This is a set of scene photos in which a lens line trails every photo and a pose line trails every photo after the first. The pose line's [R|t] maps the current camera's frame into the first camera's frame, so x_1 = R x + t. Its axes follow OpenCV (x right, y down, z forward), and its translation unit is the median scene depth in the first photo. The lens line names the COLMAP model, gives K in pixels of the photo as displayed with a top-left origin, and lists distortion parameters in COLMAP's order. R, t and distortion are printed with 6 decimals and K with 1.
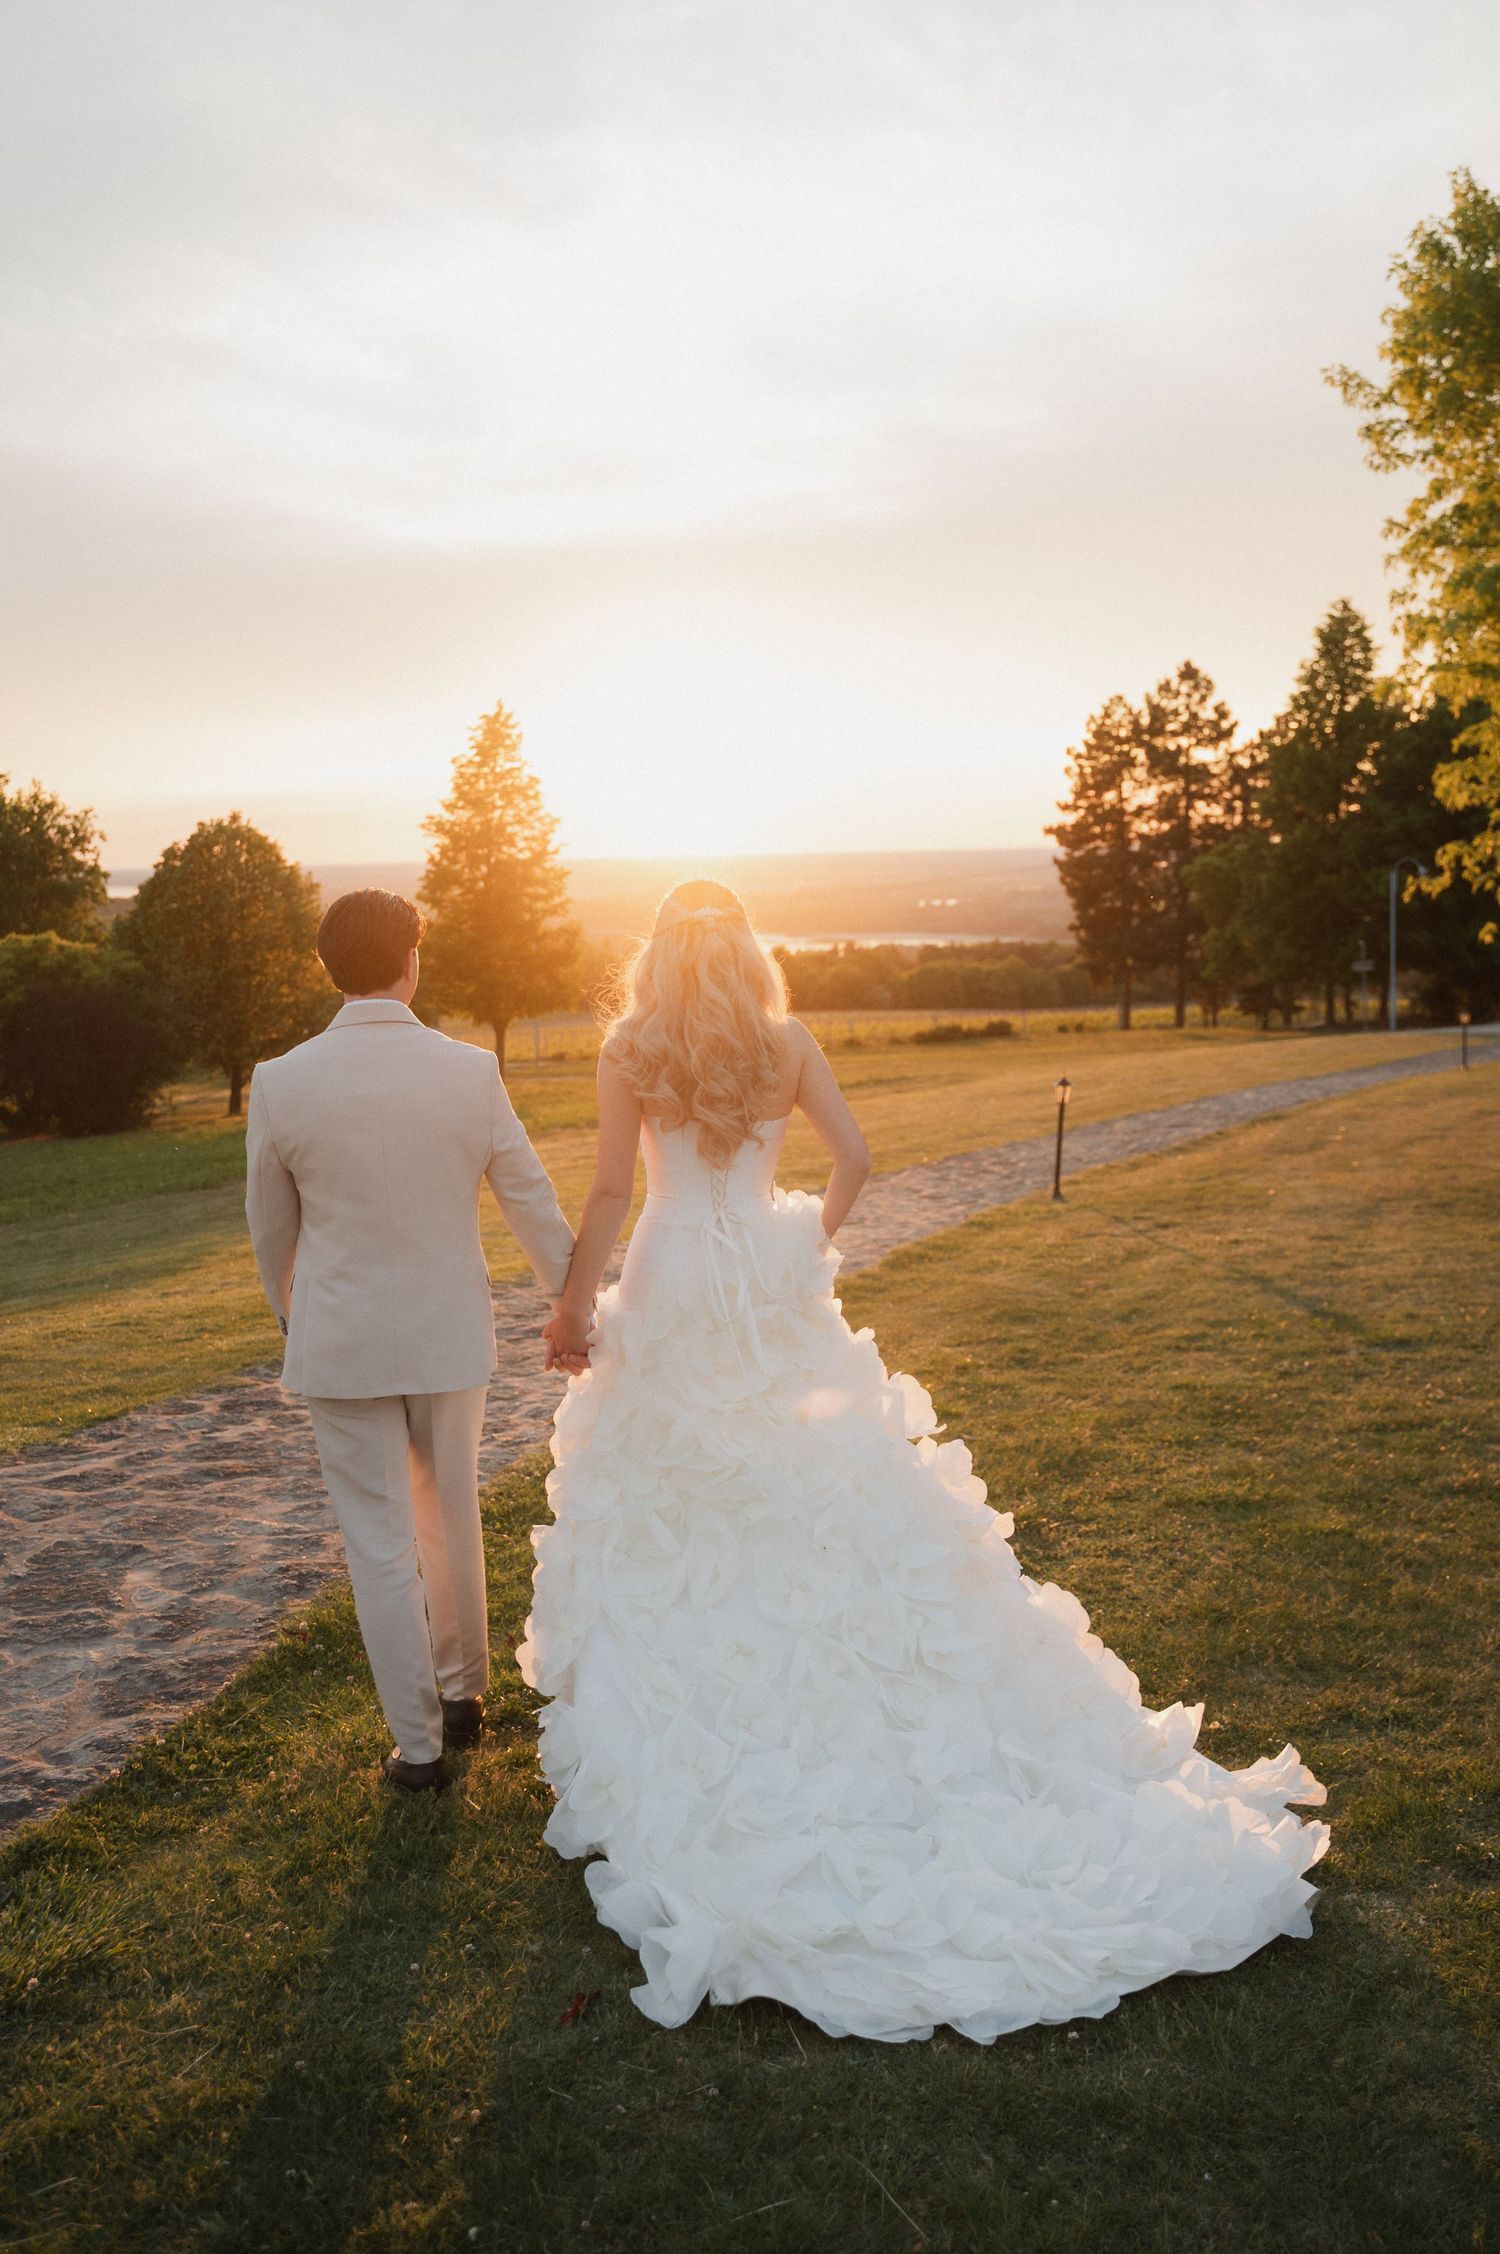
lens RADIAL K [[2149.8, 0, 752.5], [0, 2149.8, 1065.1], [0, 0, 1]] dist [-0.013045, -0.006669]
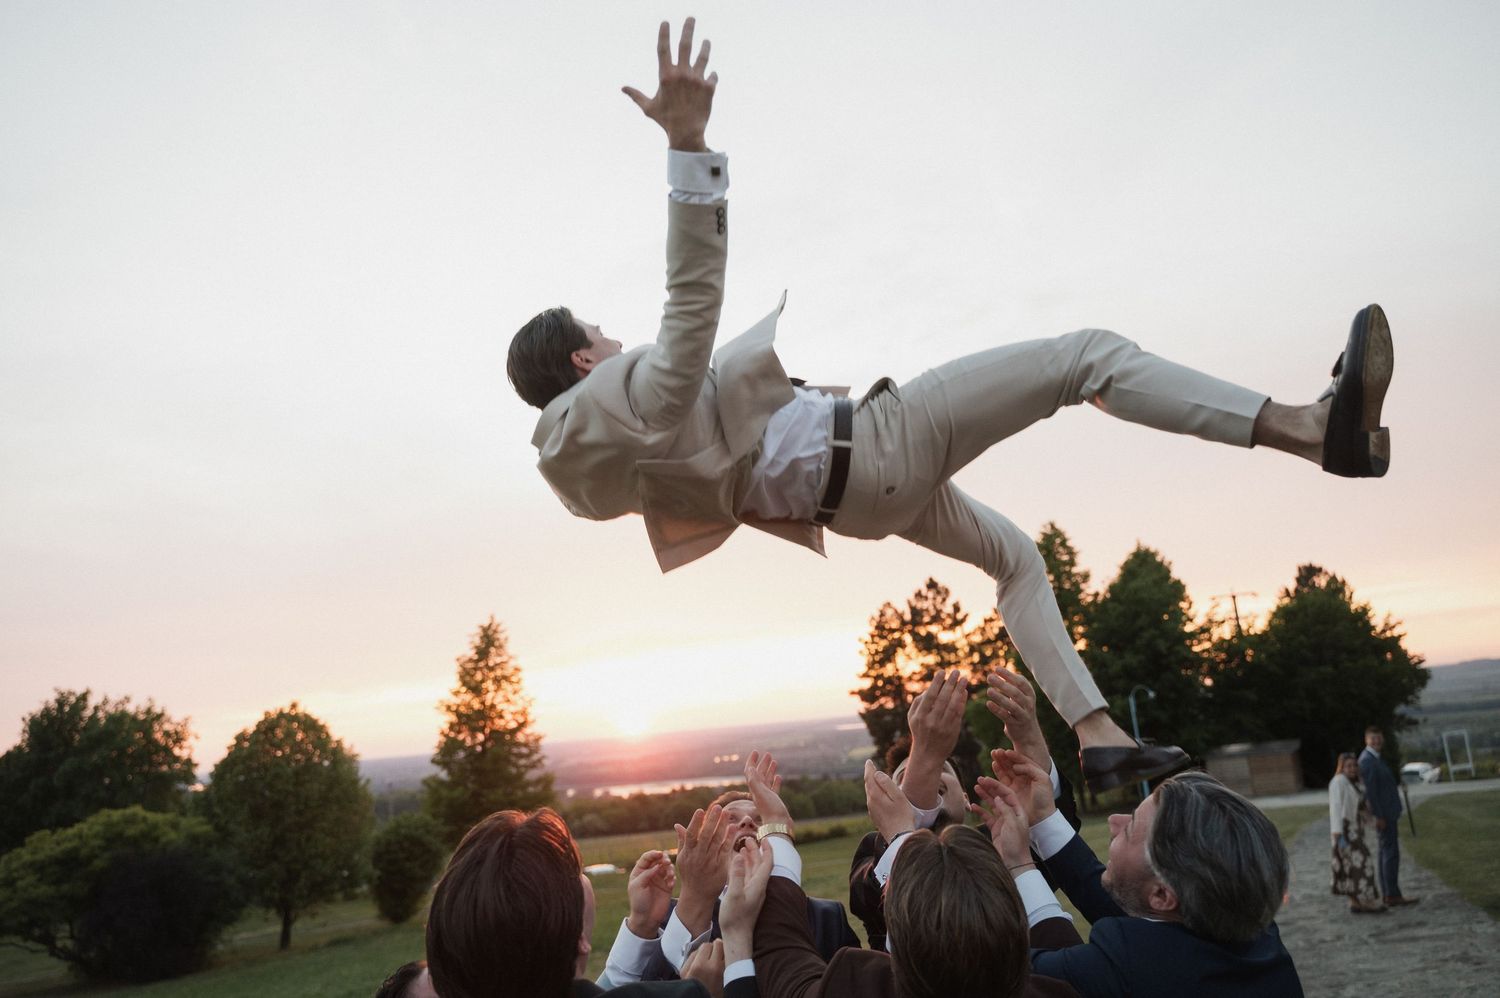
lens RADIAL K [[1208.0, 0, 718.4], [0, 1208.0, 473.2], [0, 0, 1]] dist [0.019567, -0.001480]
pose [[0.993842, -0.041434, 0.102771, -0.045164], [0.070994, 0.950198, -0.303453, -0.006187], [-0.085079, 0.308880, 0.947288, 0.197013]]
